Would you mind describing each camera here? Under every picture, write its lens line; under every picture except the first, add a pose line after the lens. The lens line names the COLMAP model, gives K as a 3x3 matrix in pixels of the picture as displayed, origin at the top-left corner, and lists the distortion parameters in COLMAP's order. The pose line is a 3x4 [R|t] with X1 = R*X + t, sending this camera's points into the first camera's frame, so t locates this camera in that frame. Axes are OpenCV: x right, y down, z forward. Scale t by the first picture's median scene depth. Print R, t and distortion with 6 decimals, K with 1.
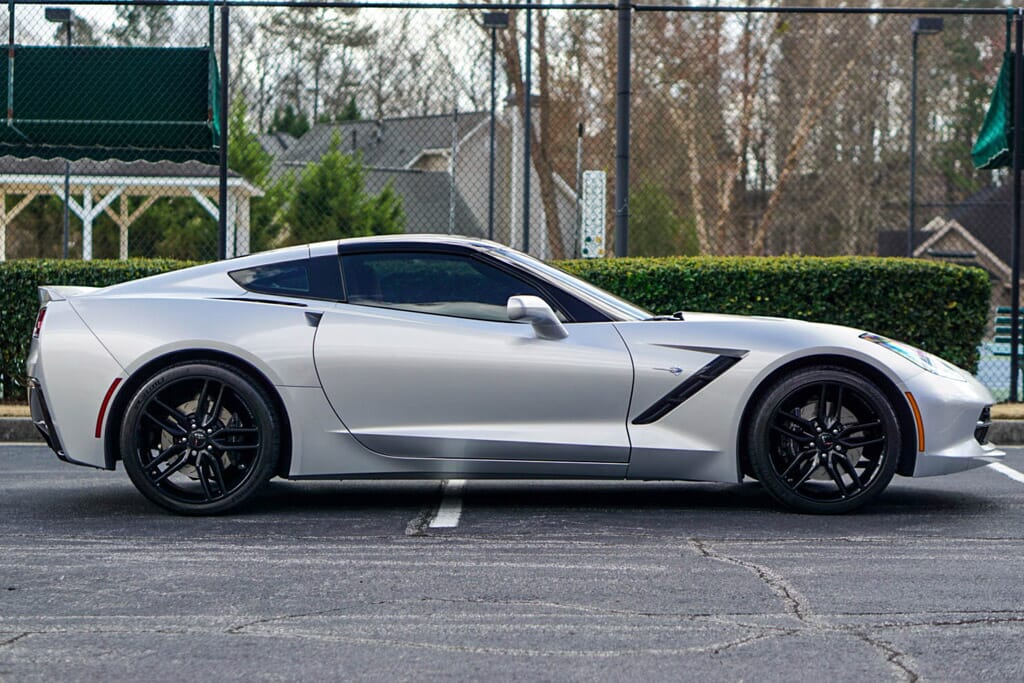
lens RADIAL K [[2252.9, 0, 512.0], [0, 2252.9, 341.5], [0, 0, 1]] dist [-0.037406, 0.335431]
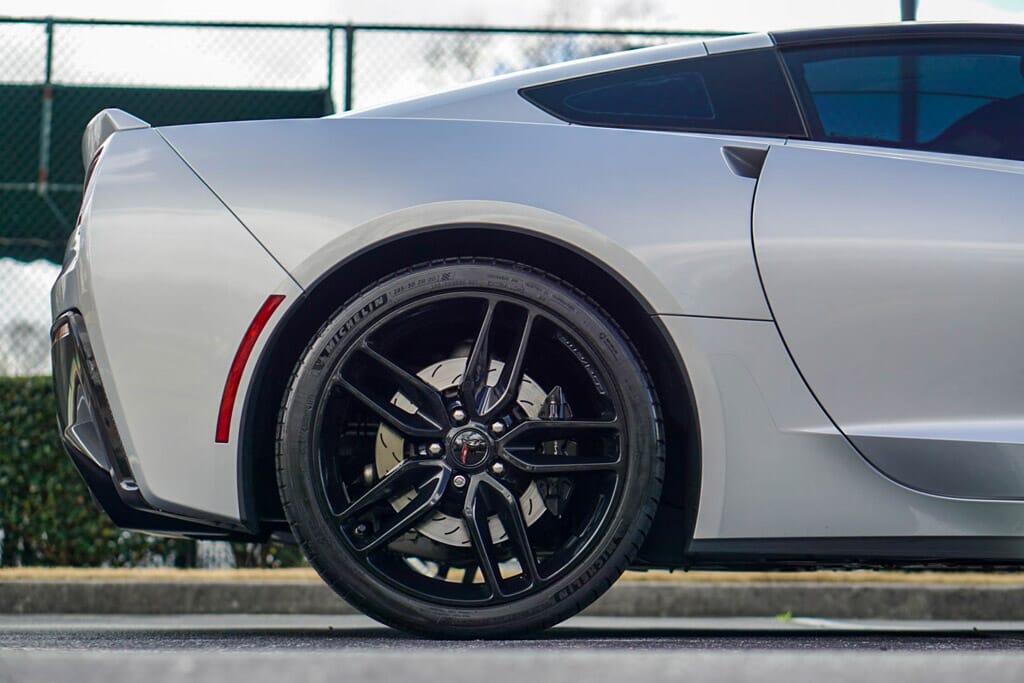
lens RADIAL K [[2149.1, 0, 512.5], [0, 2149.1, 356.9], [0, 0, 1]] dist [0.067199, -0.003911]
pose [[0.999970, 0.002562, -0.007303, -0.128013], [-0.003507, 0.991173, -0.132532, 0.078077], [0.006899, 0.132553, 0.991152, 0.610389]]
